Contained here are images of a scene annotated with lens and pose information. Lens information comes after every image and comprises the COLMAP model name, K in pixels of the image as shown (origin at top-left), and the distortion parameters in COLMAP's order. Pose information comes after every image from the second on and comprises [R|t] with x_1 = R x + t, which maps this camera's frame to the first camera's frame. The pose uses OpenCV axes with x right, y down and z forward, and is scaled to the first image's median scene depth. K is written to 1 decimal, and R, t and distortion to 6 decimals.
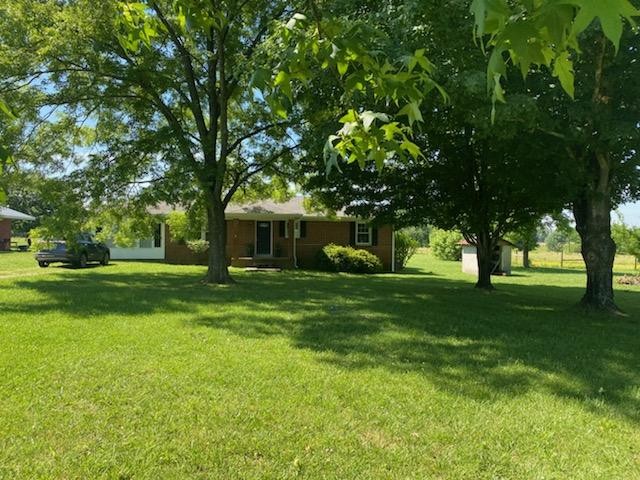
lens RADIAL K [[480.7, 0, 320.9], [0, 480.7, 240.2], [0, 0, 1]] dist [0.003329, -0.006316]
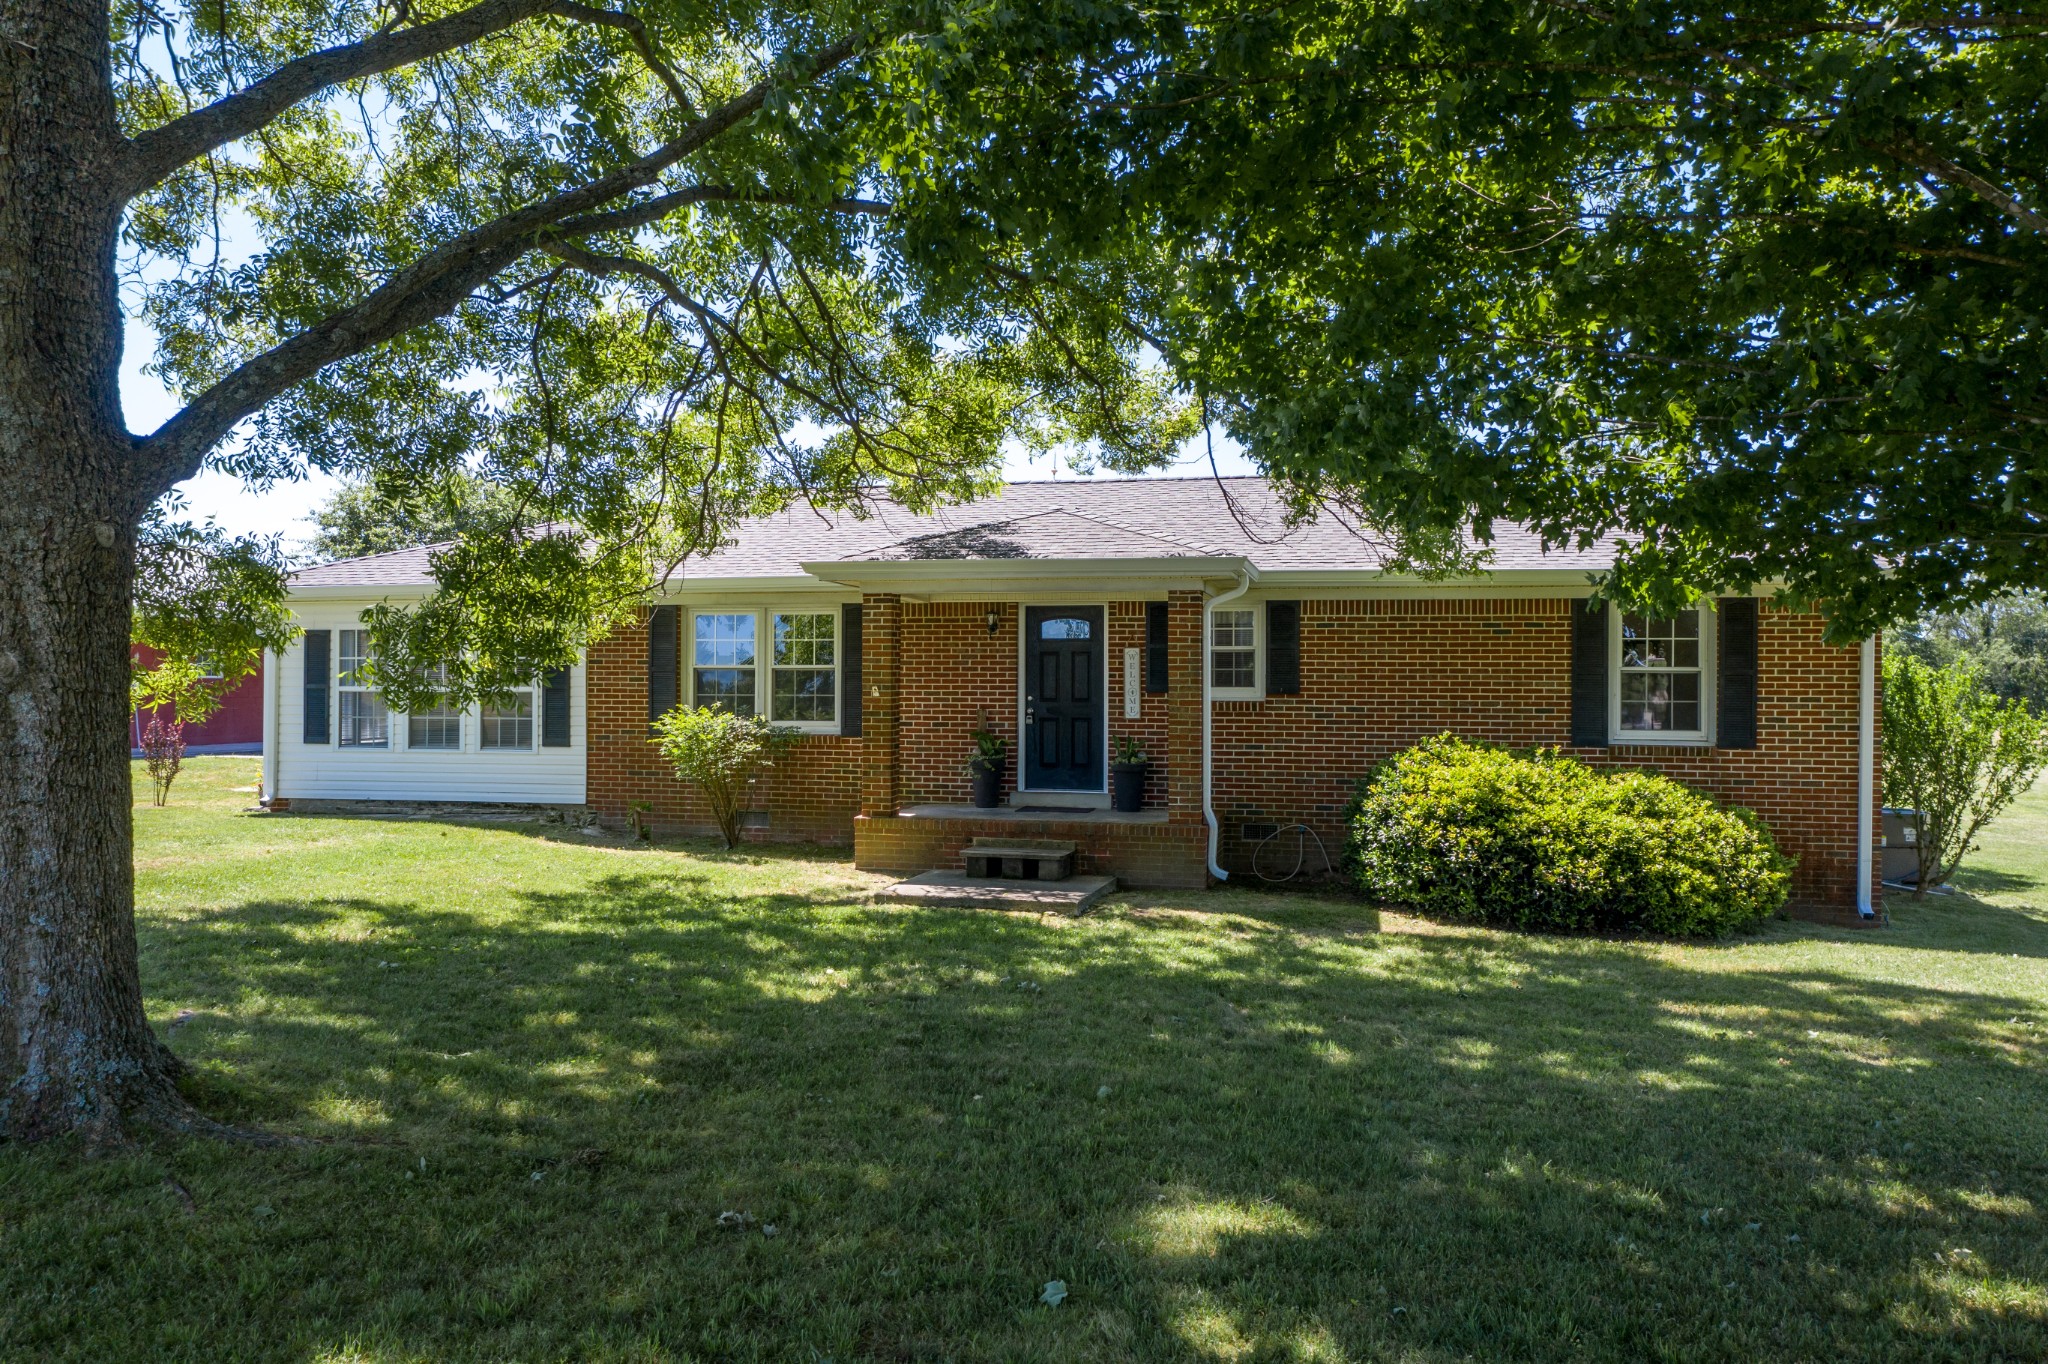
lens RADIAL K [[1615.9, 0, 1018.4], [0, 1615.9, 668.3], [0, 0, 1]] dist [-0.004844, 0.008530]
pose [[0.937791, -0.005888, -0.347151, 0.076369], [0.002847, 0.999953, -0.009268, -0.010827], [0.347189, 0.007703, 0.937764, 0.424207]]
